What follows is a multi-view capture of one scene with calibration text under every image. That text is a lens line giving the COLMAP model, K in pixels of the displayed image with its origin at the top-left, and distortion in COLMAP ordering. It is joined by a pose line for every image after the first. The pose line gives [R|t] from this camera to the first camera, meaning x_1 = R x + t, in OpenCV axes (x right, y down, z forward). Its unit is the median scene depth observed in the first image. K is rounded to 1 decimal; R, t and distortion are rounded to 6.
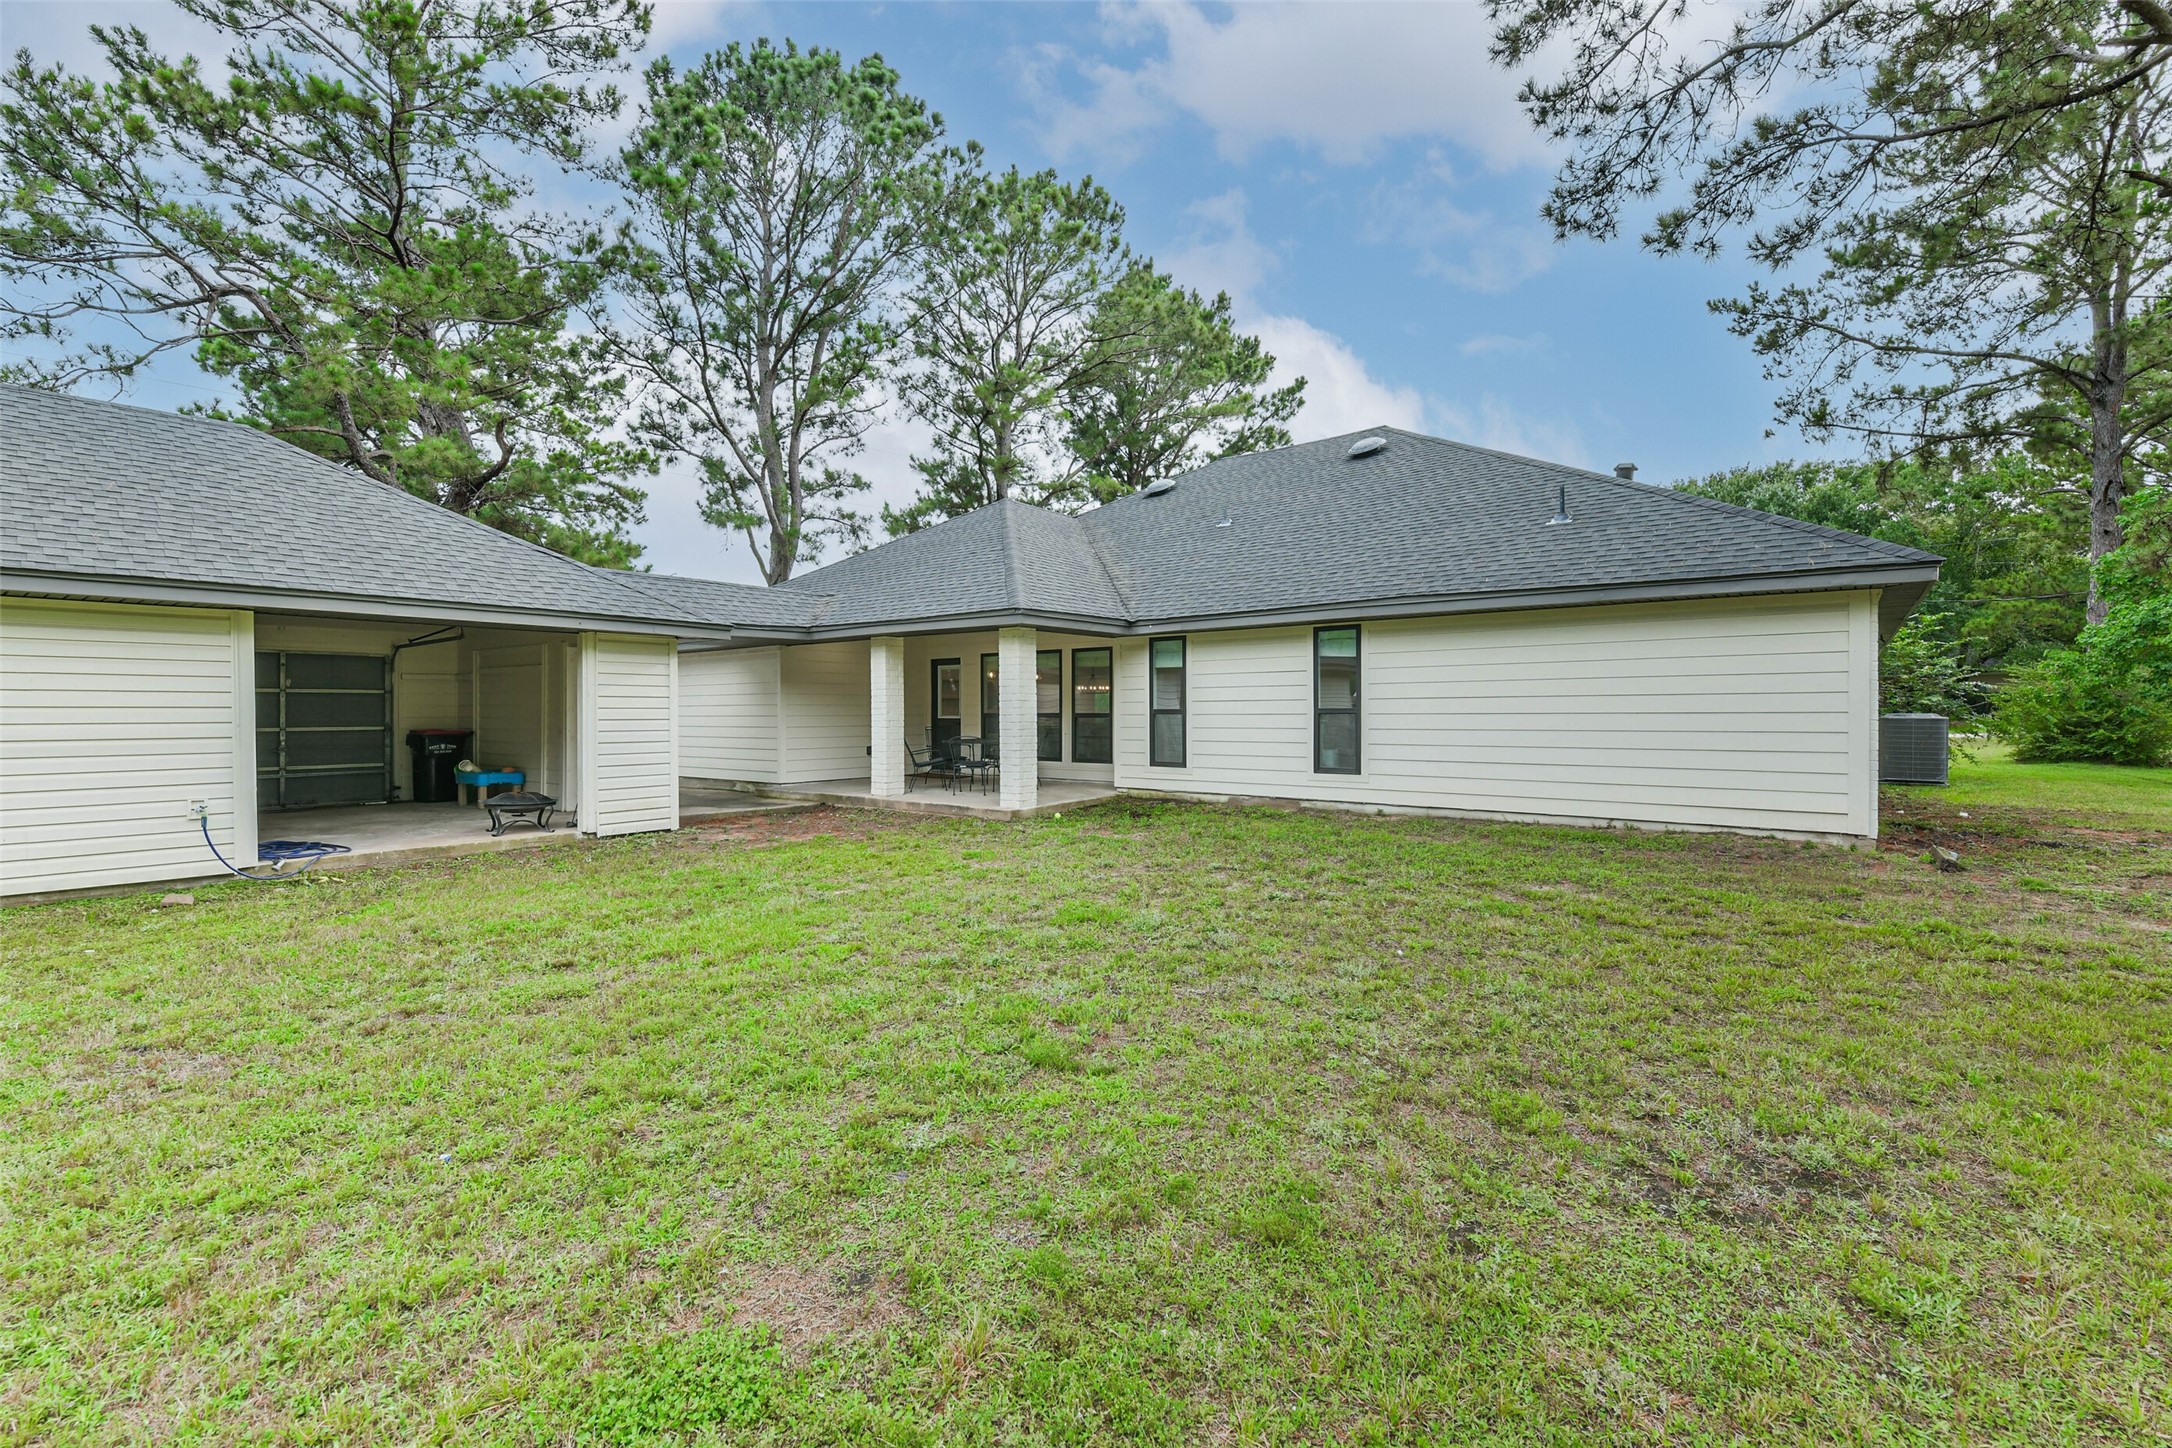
lens RADIAL K [[918.6, 0, 1083.4], [0, 918.6, 703.7], [0, 0, 1]] dist [0.000908, 0.000017]
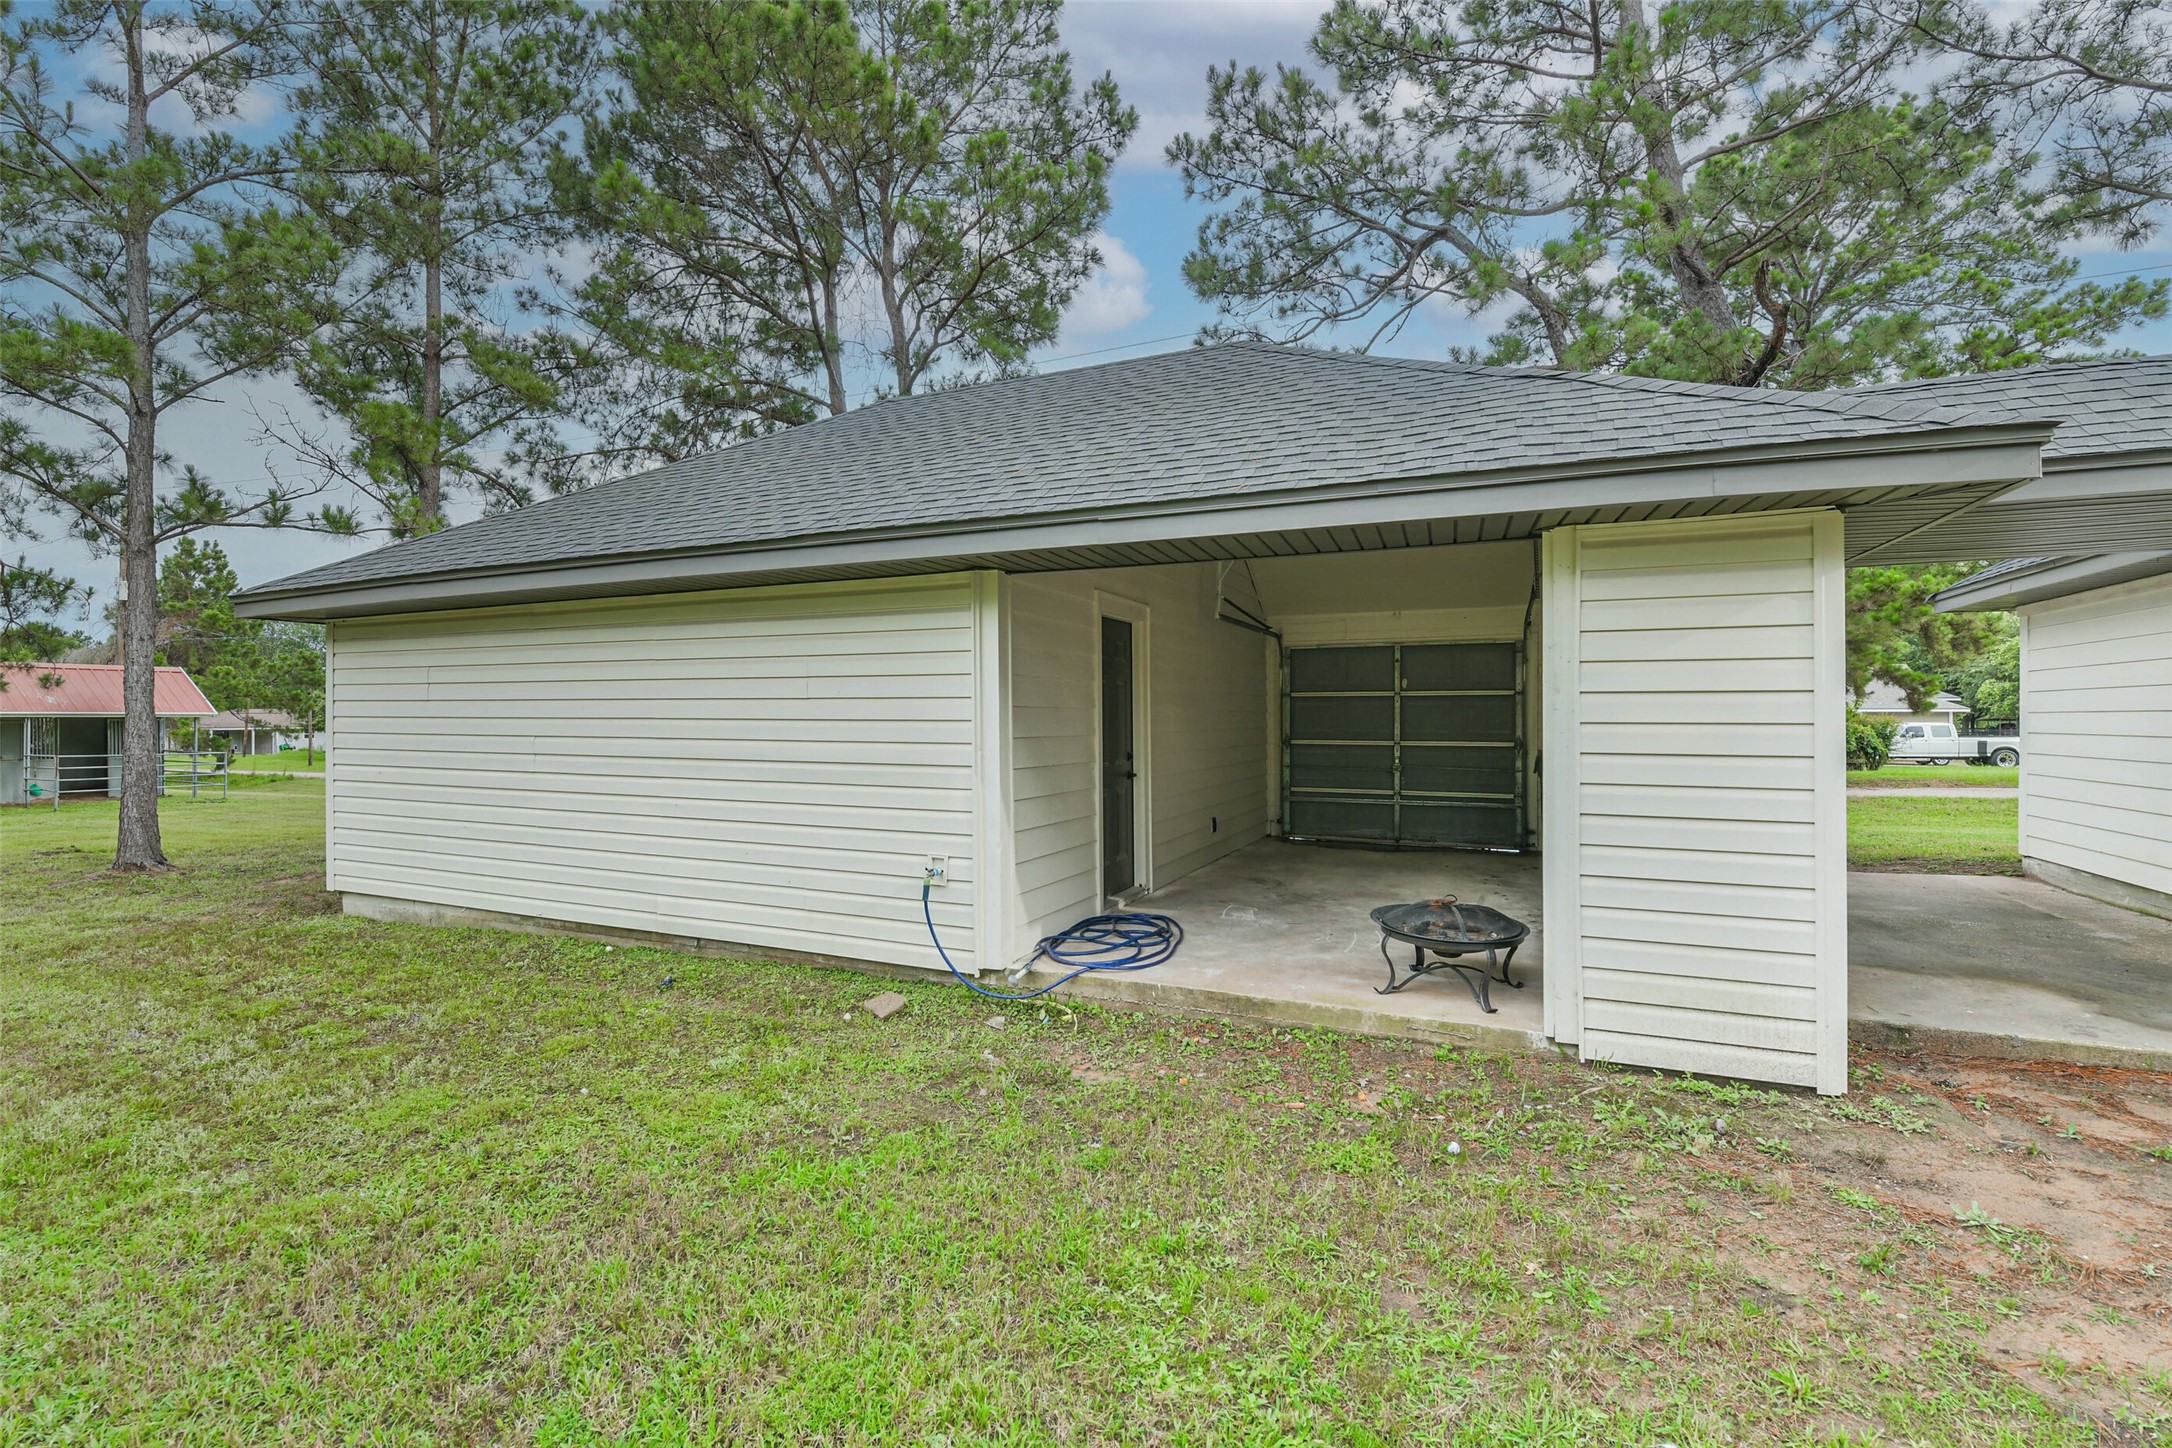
lens RADIAL K [[954.4, 0, 1086.0], [0, 954.4, 724.0], [0, 0, 1]] dist [-0.015491, -0.000358]
pose [[0.243233, 0.014606, -0.969858, -0.123156], [0.005048, 0.999854, 0.016324, -0.002466], [0.969955, -0.008866, 0.243123, 0.450995]]
